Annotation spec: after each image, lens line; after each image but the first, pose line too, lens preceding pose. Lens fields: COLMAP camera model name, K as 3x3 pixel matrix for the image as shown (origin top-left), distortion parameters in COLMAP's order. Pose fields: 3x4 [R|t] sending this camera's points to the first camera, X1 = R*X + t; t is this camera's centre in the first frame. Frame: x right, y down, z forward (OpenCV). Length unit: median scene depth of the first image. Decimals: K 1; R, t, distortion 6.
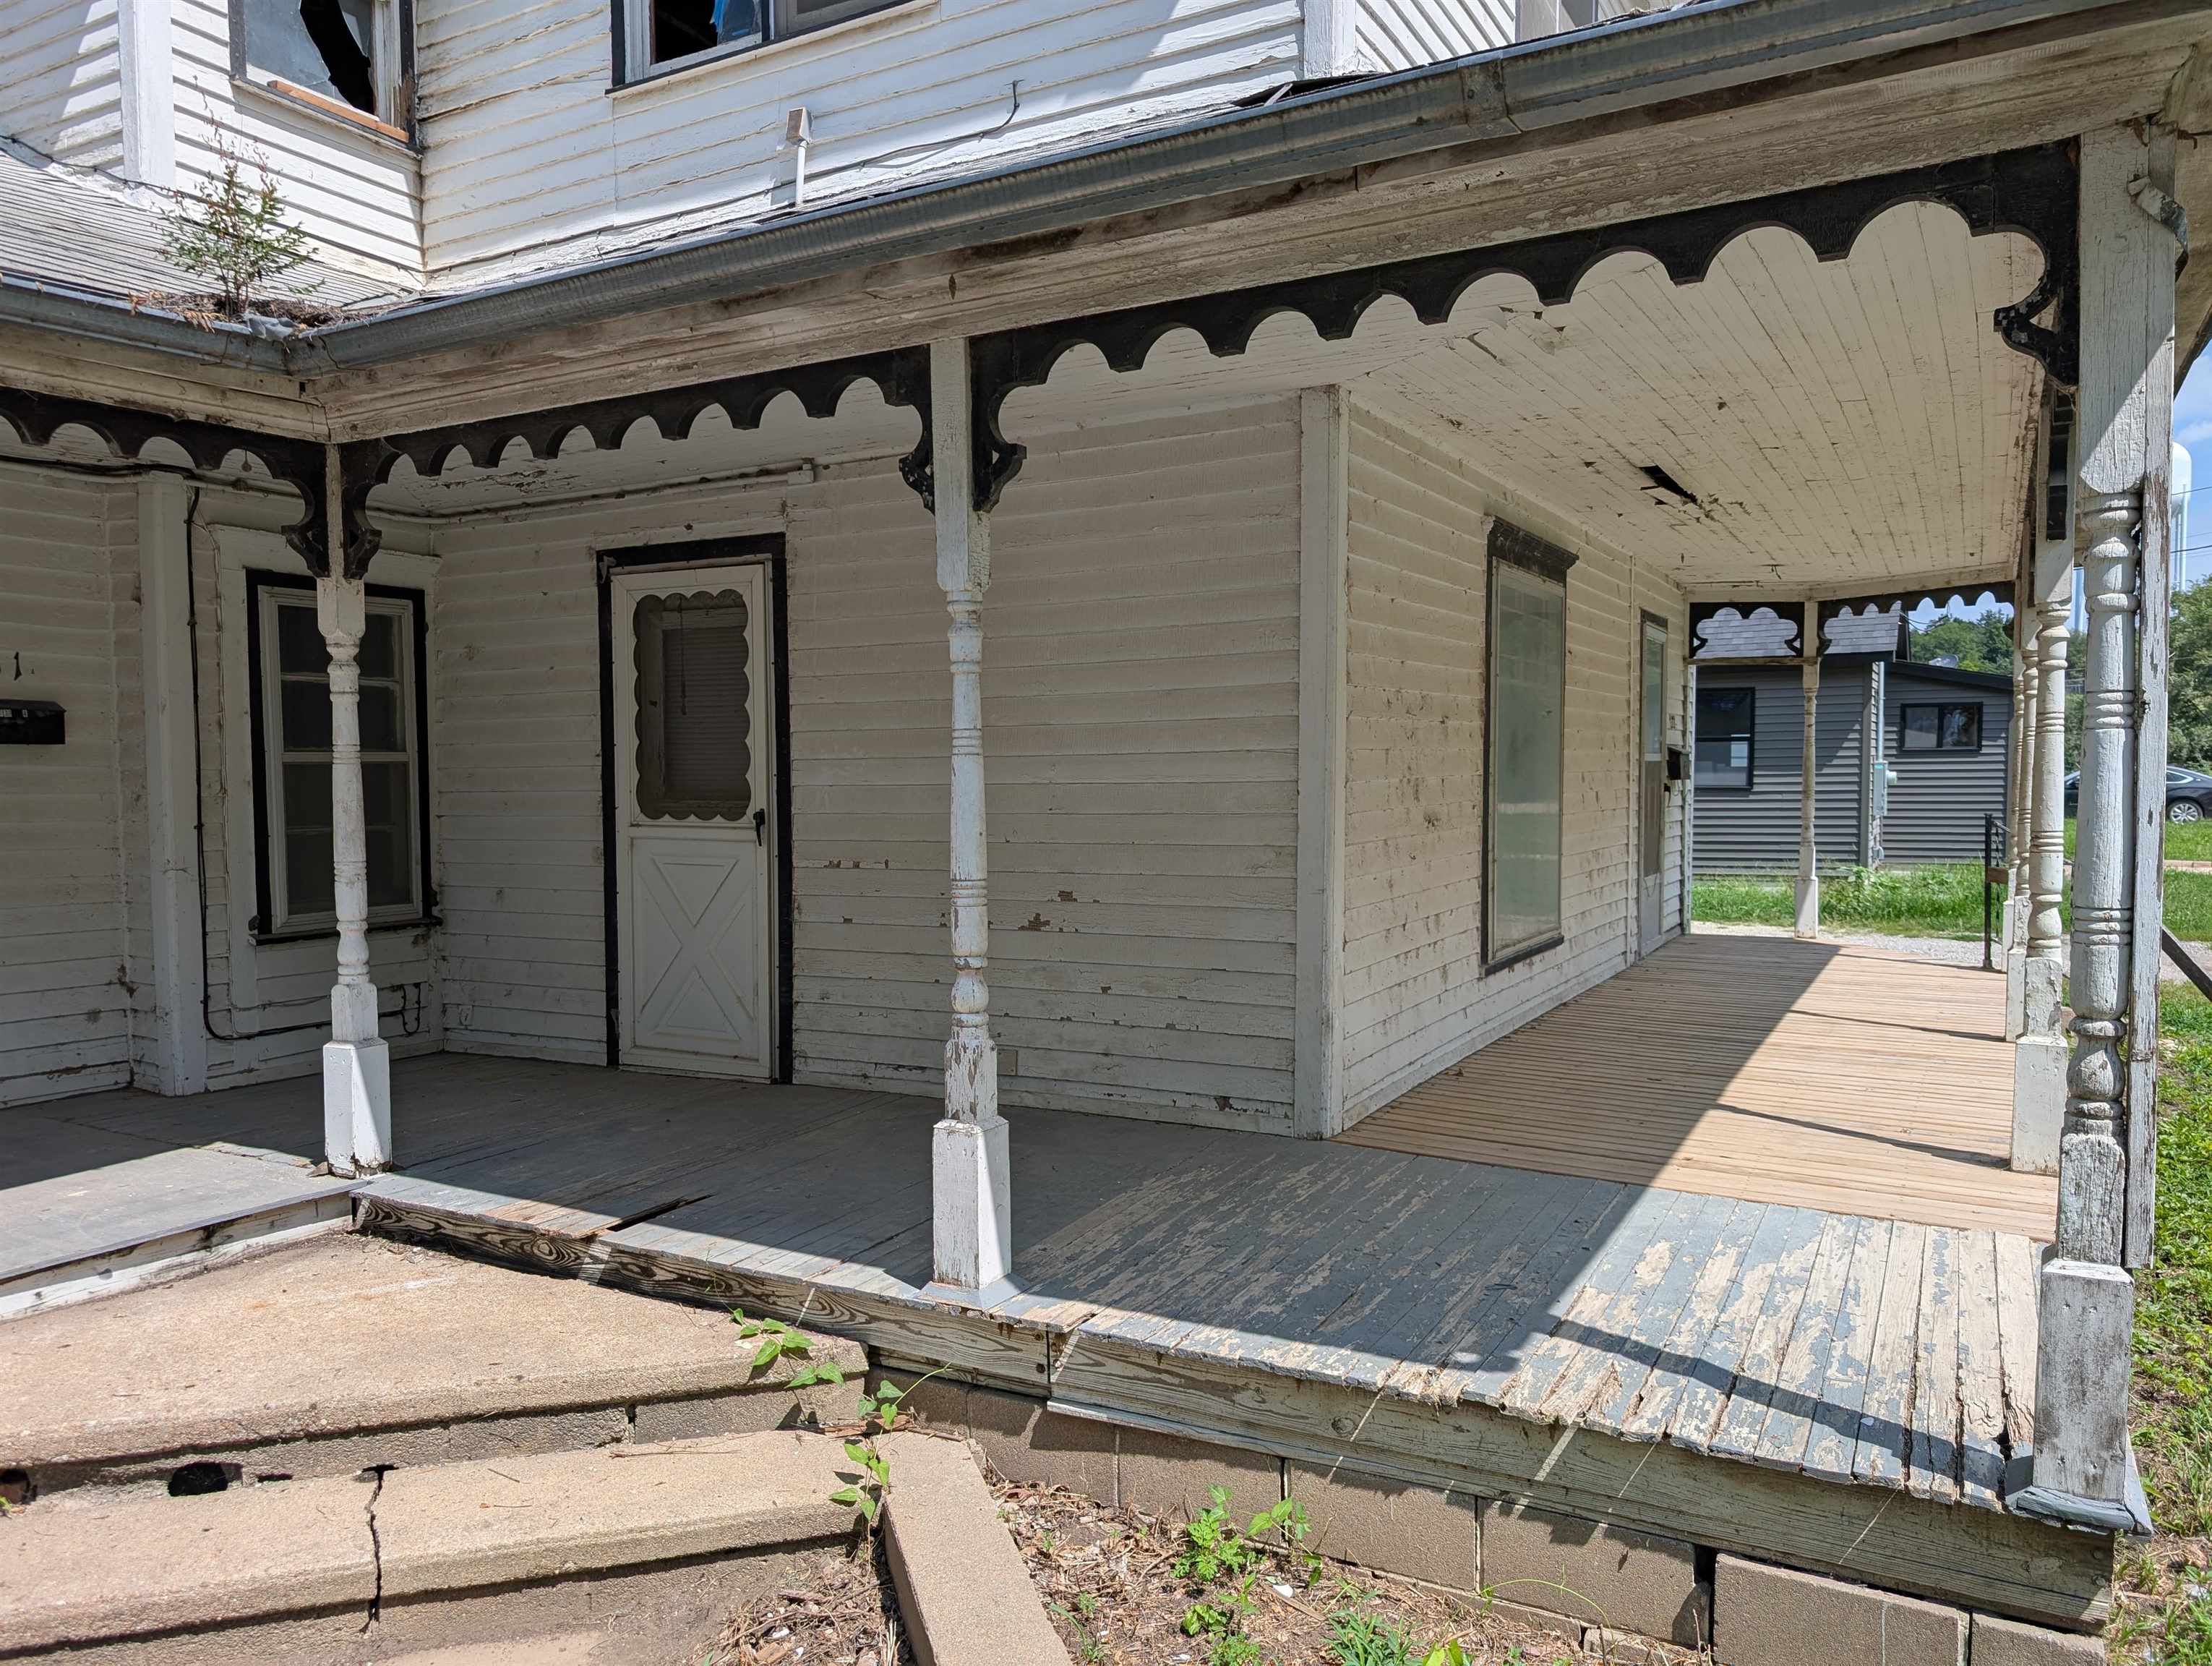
lens RADIAL K [[1586.8, 0, 1075.9], [0, 1586.8, 855.3], [0, 0, 1]] dist [0.020704, -0.008408]
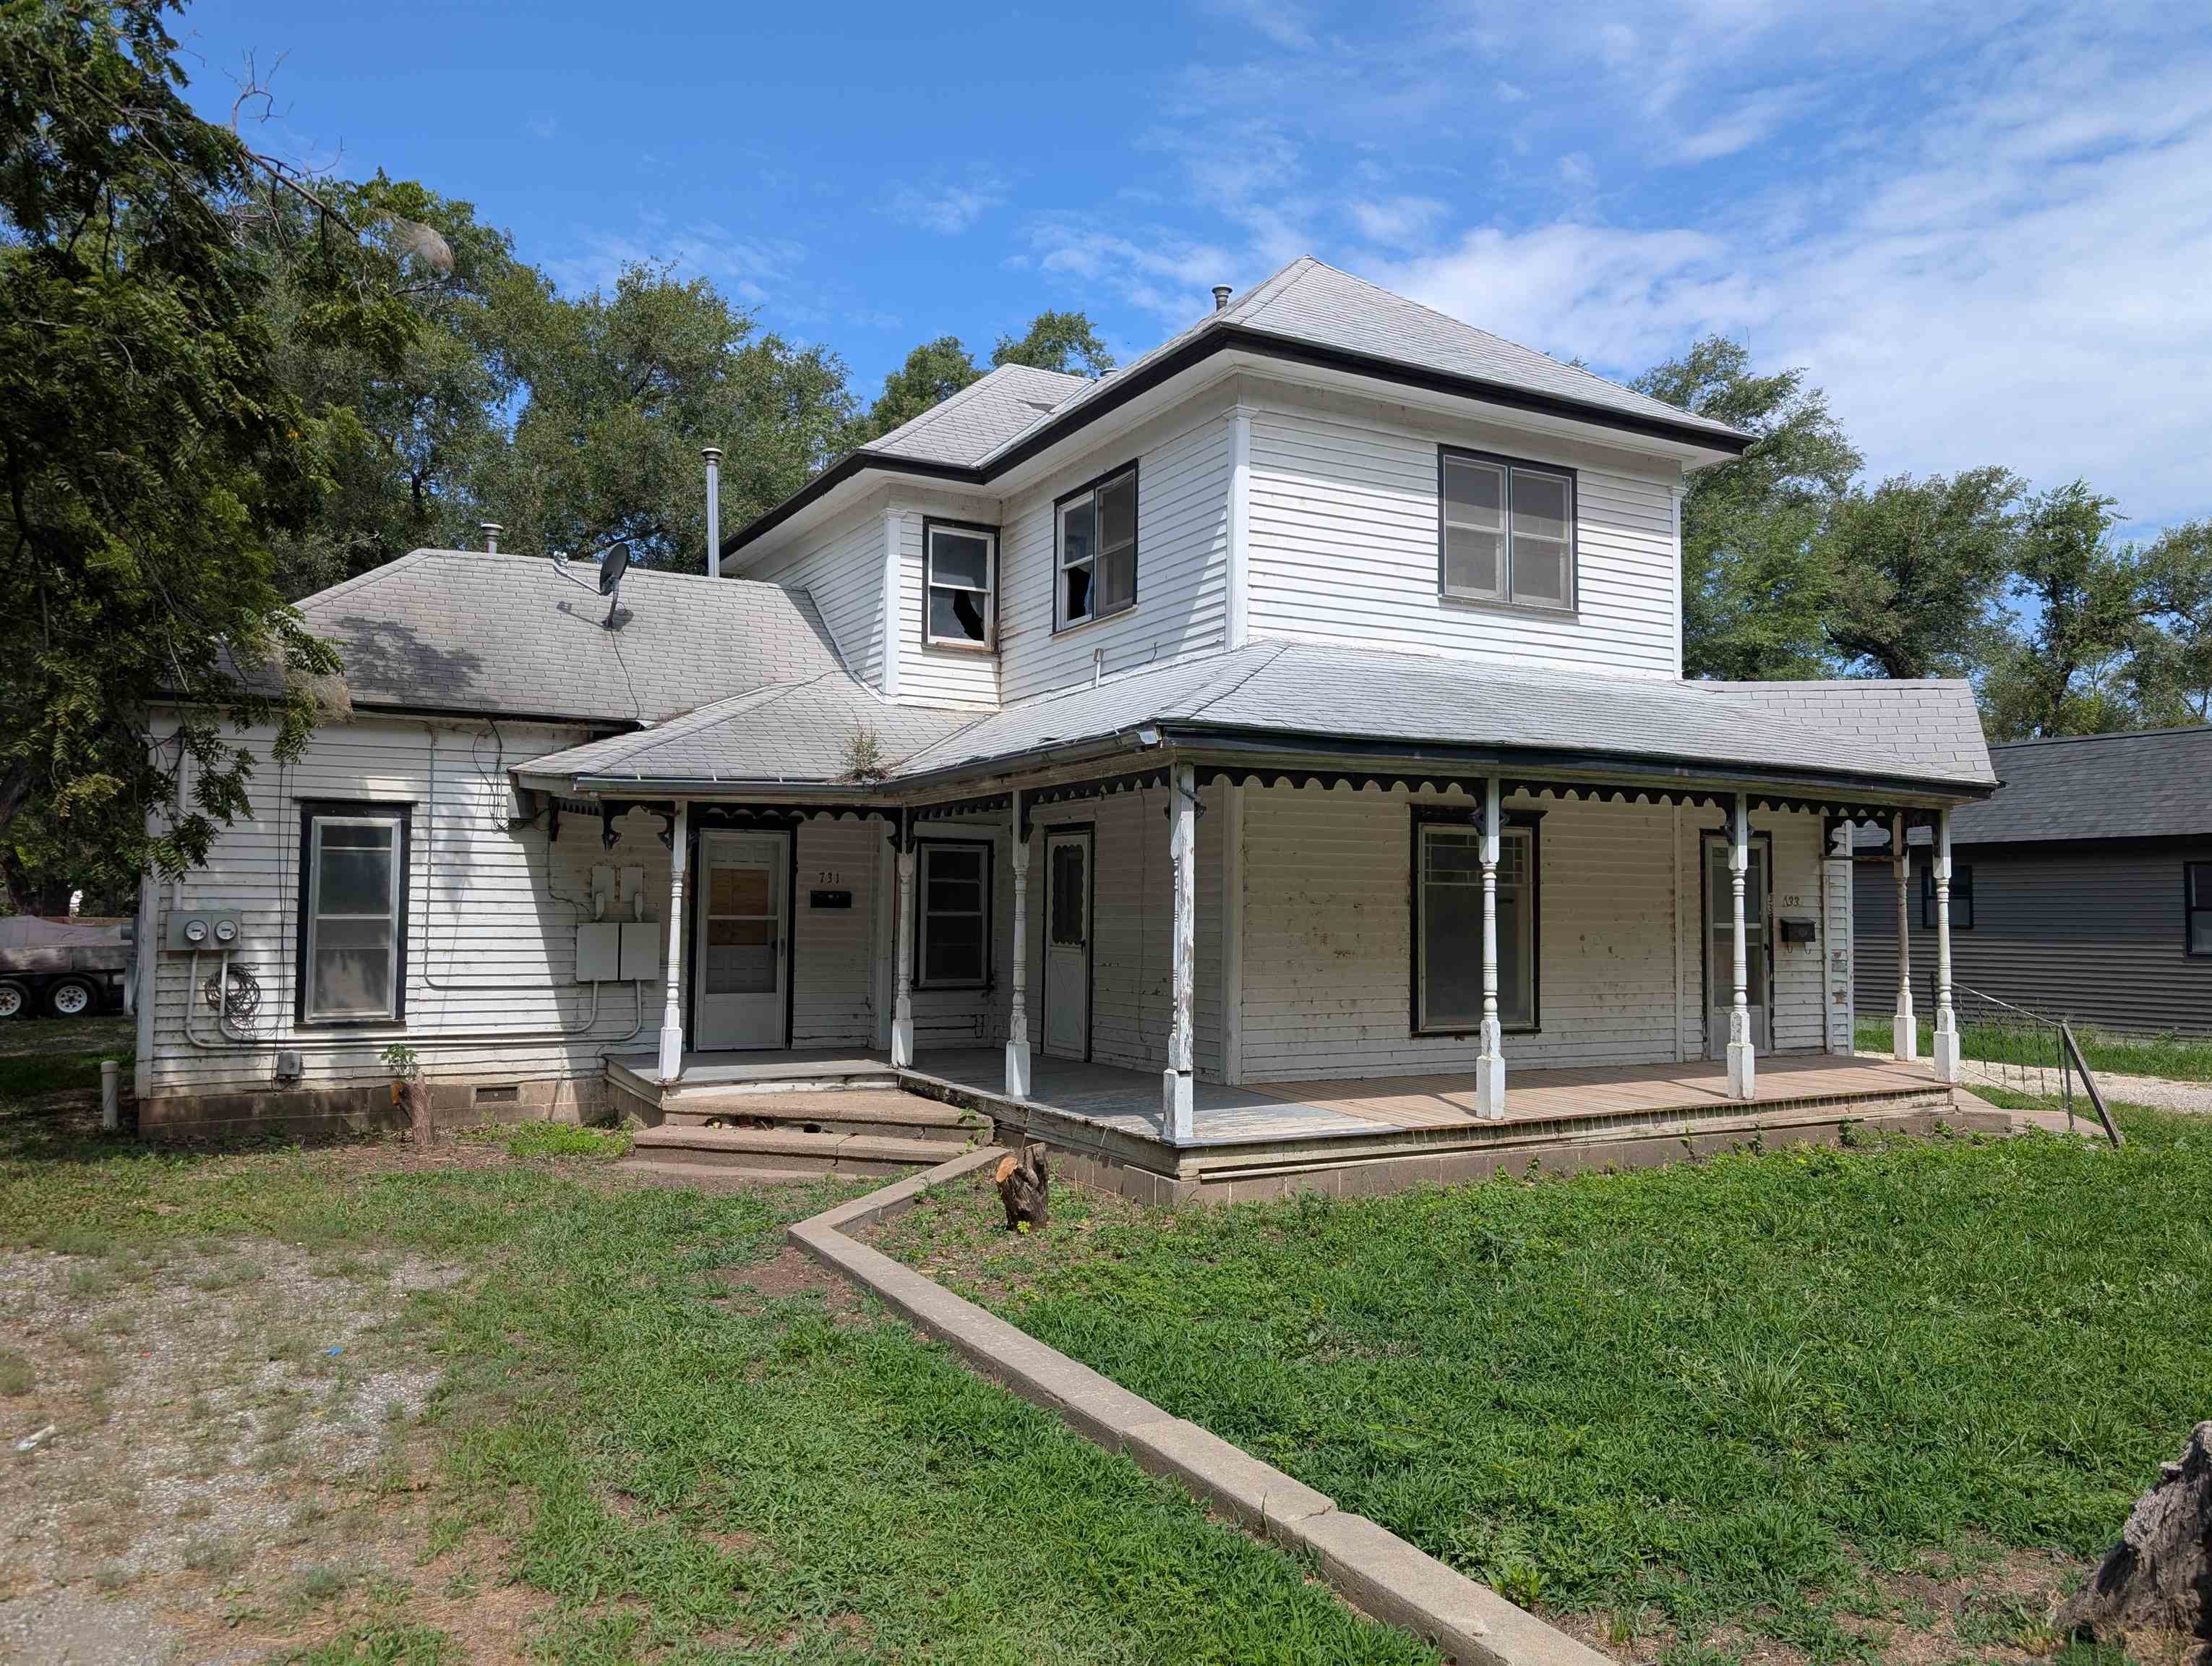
lens RADIAL K [[1586.8, 0, 1083.4], [0, 1586.8, 802.5], [0, 0, 1]] dist [0.020704, -0.008408]
pose [[0.846137, -0.018143, -0.532656, 1.322008], [-0.046216, 0.993158, -0.107244, 0.024025], [0.530957, 0.115360, 0.839510, -1.219910]]
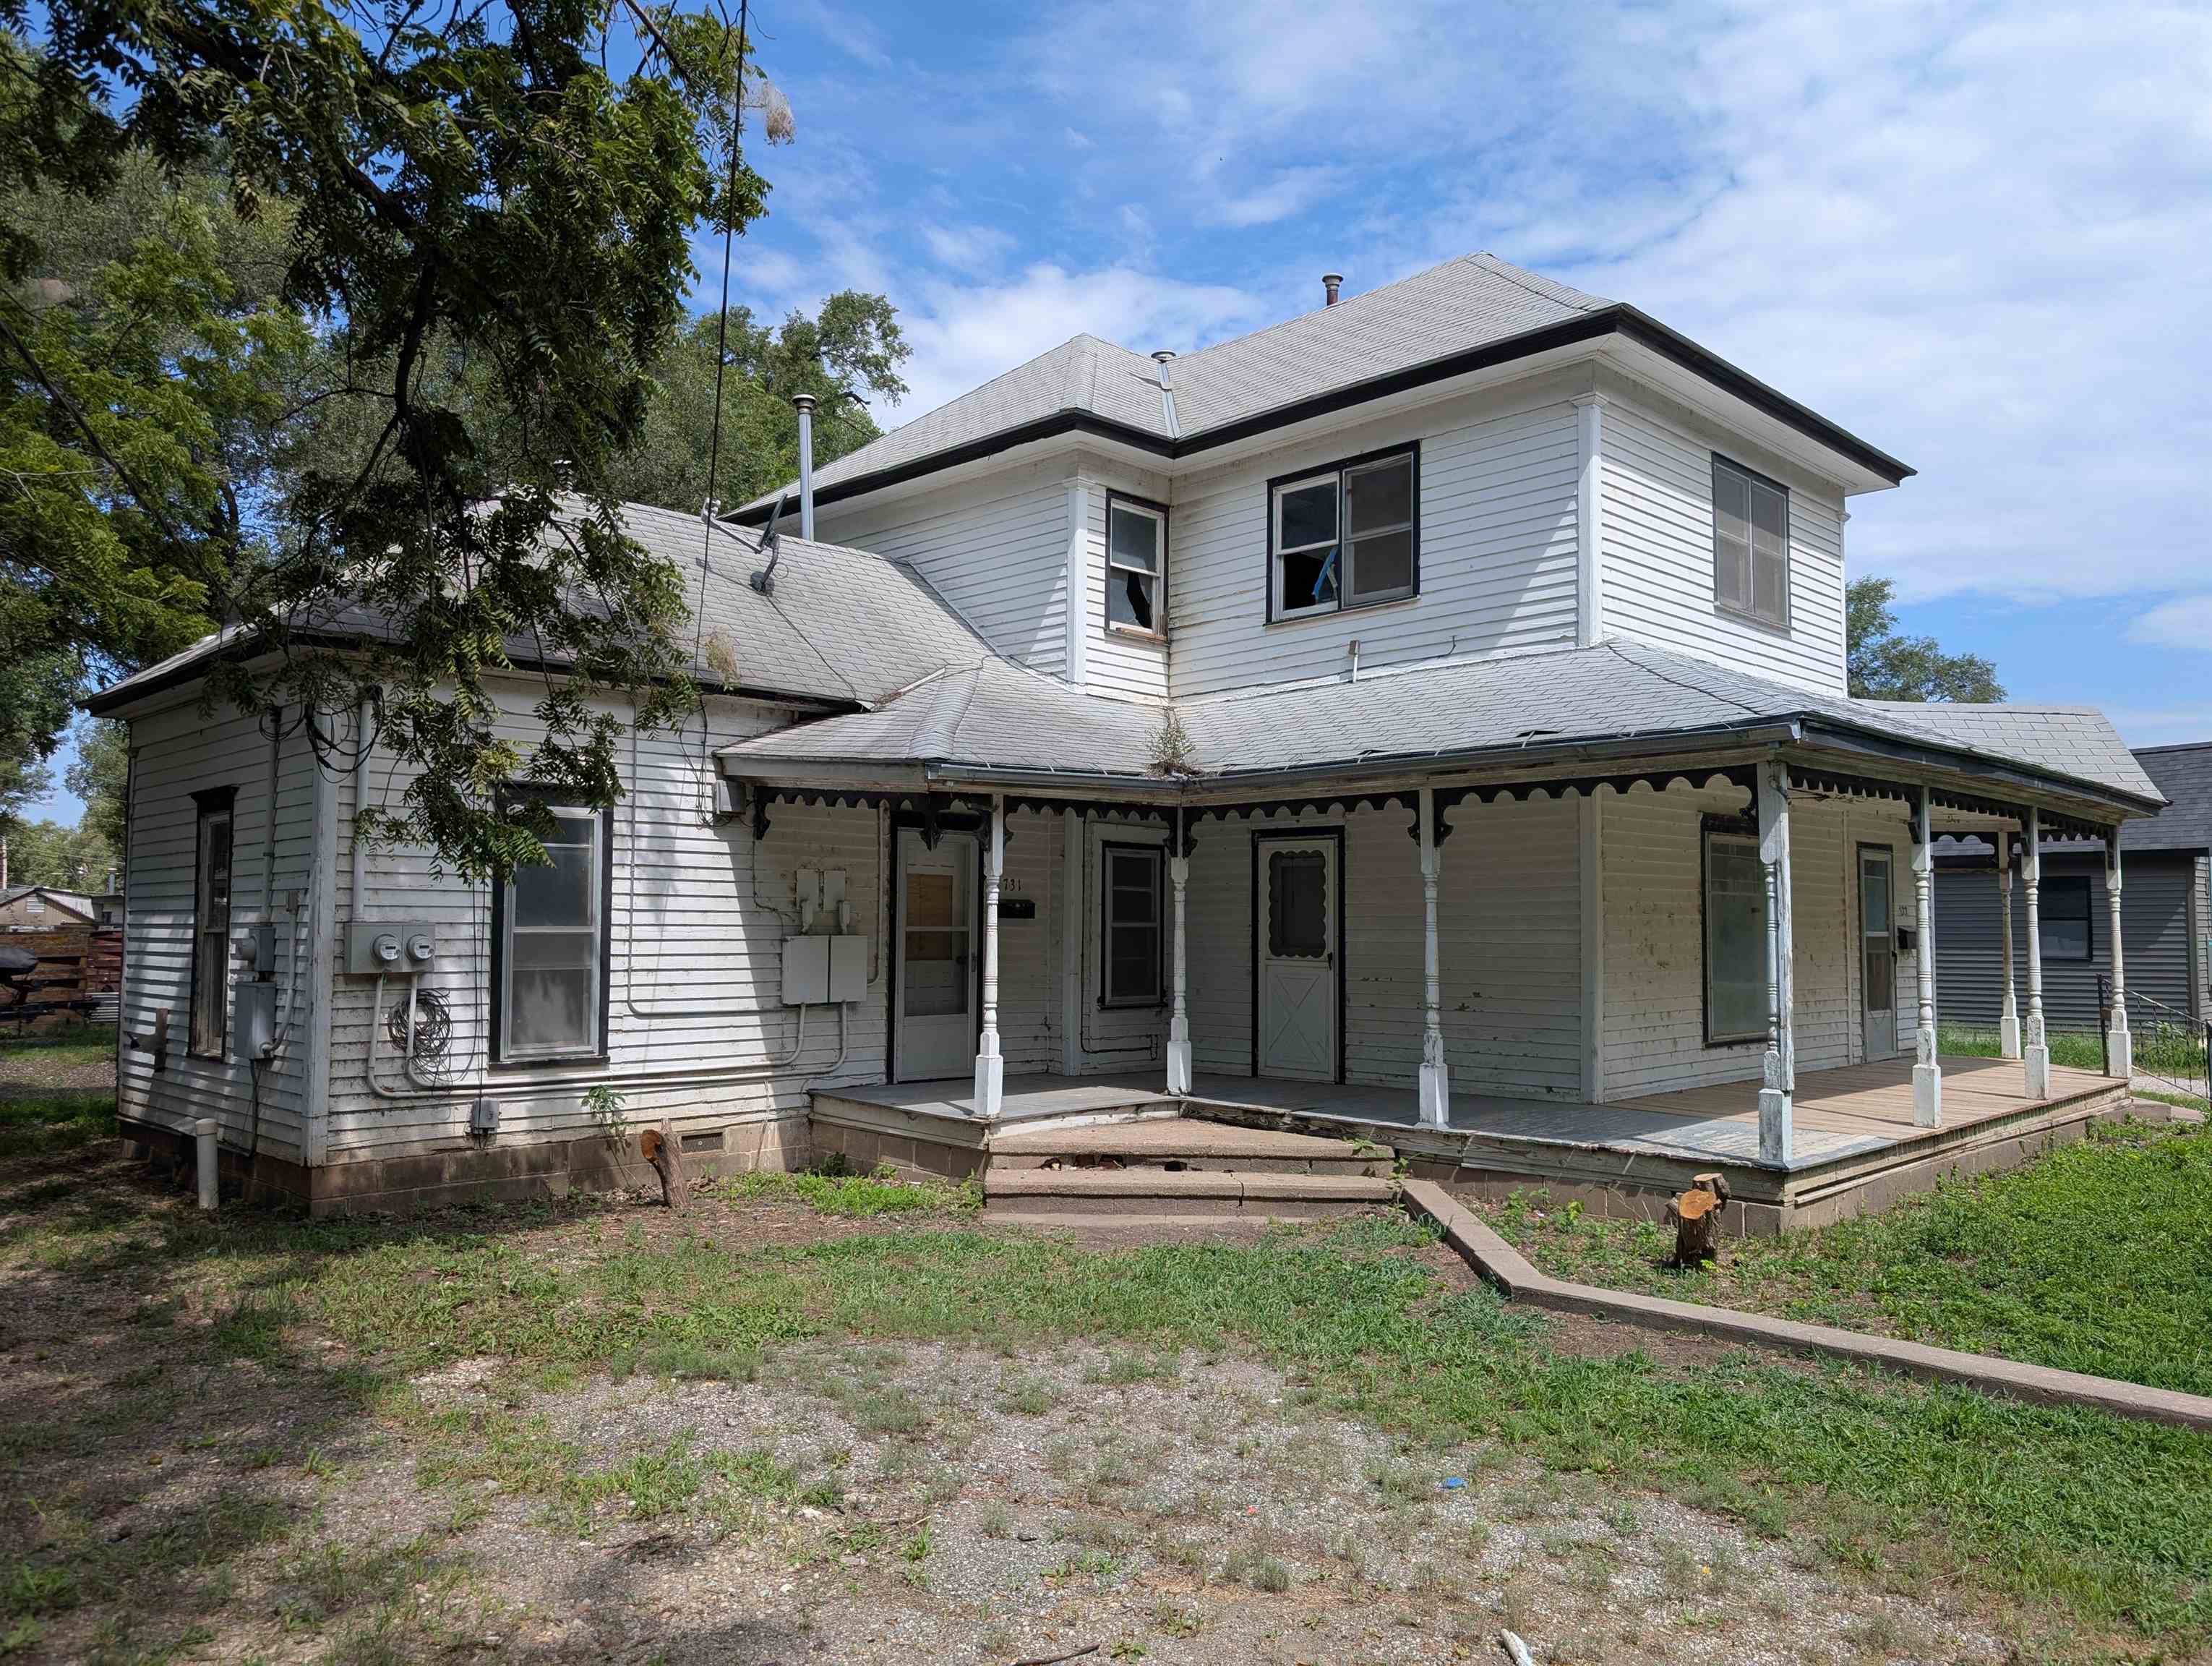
lens RADIAL K [[1586.8, 0, 1077.7], [0, 1586.8, 806.0], [0, 0, 1]] dist [0.020704, -0.008408]
pose [[0.960757, -0.005919, -0.277329, 0.087711], [-0.030077, 0.991655, -0.125360, 0.069357], [0.275757, 0.128782, 0.952561, -1.496634]]
